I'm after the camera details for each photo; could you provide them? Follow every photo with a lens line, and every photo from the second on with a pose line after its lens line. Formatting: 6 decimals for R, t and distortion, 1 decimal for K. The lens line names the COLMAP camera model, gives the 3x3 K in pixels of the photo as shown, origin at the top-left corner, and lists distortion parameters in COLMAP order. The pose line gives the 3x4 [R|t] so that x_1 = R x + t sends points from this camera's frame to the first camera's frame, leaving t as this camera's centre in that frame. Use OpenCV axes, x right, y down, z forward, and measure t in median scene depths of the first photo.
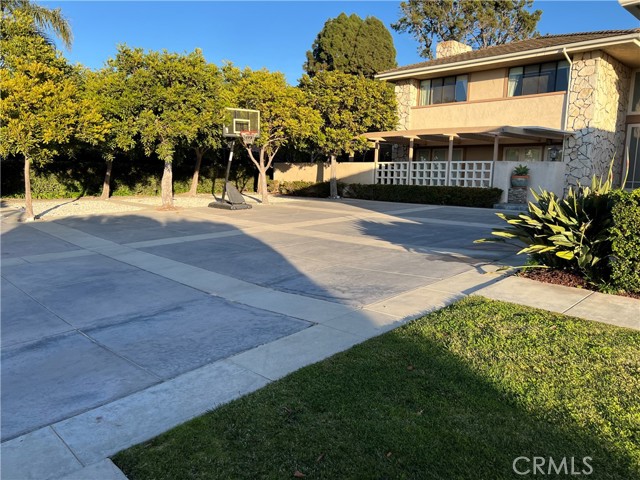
lens RADIAL K [[481.2, 0, 315.4], [0, 481.2, 244.0], [0, 0, 1]] dist [0.047126, -0.048180]
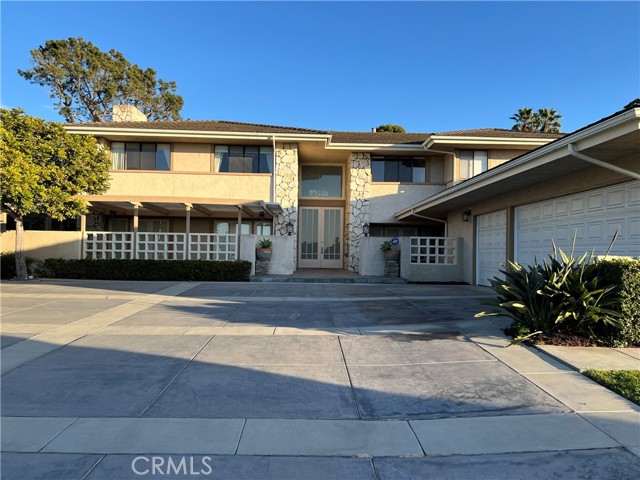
lens RADIAL K [[481.2, 0, 323.0], [0, 481.2, 242.5], [0, 0, 1]] dist [0.047126, -0.048180]
pose [[0.674318, 0.008247, 0.738395, -0.213401], [0.103790, 0.988953, -0.105828, -0.028091], [-0.731111, 0.147999, 0.666013, 0.194678]]
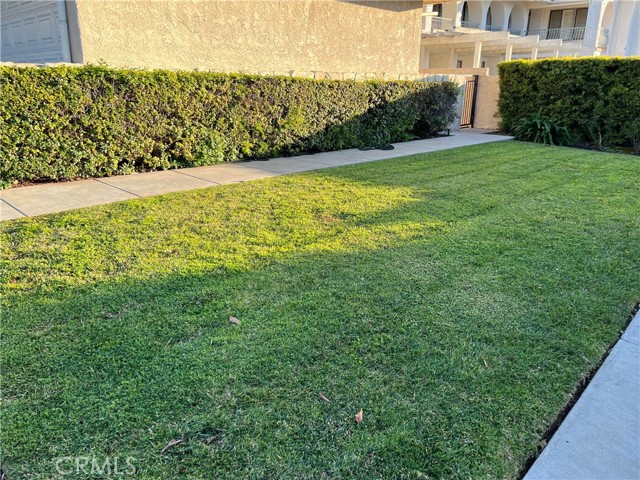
lens RADIAL K [[481.2, 0, 320.9], [0, 481.2, 241.3], [0, 0, 1]] dist [0.047126, -0.048180]
pose [[-0.043337, -0.338027, 0.940138, -0.081700], [0.143276, 0.929192, 0.340696, -0.008254], [-0.988734, 0.149464, 0.008163, 0.120879]]
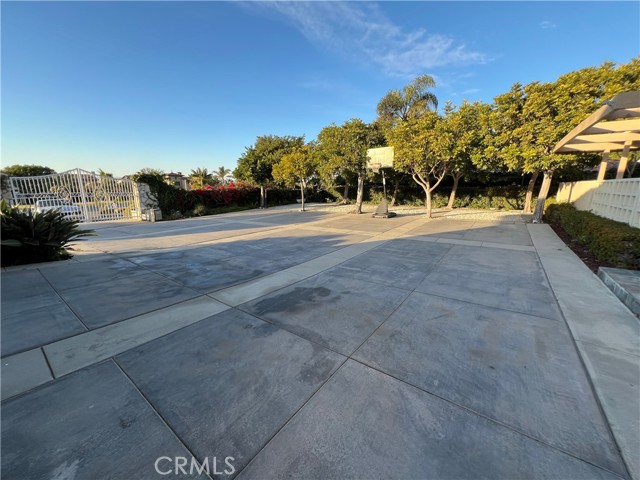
lens RADIAL K [[258.9, 0, 321.3], [0, 258.9, 238.0], [0, 0, 1]] dist [-0.007992, 0.001143]
pose [[0.158039, 0.186906, -0.969582, 0.496213], [-0.148748, 0.975223, 0.163748, -0.093932], [0.976165, 0.118345, 0.181925, 0.576340]]
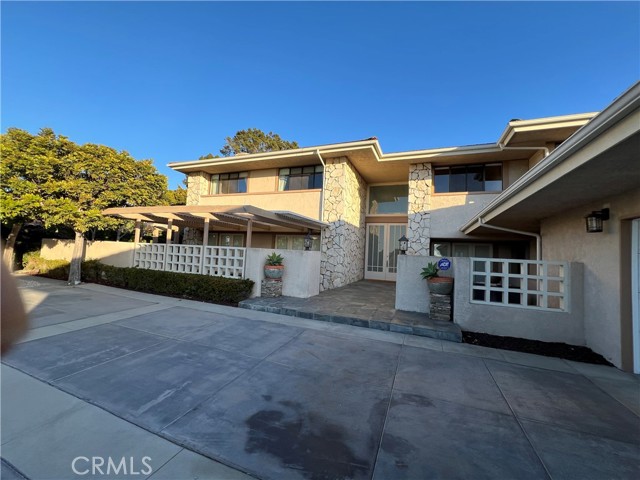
lens RADIAL K [[258.9, 0, 317.7], [0, 258.9, 236.9], [0, 0, 1]] dist [-0.007992, 0.001143]
pose [[0.917549, 0.051124, 0.394323, 0.264811], [0.025196, 0.982231, -0.185975, -0.088118], [-0.396825, 0.180577, 0.899957, 0.462606]]
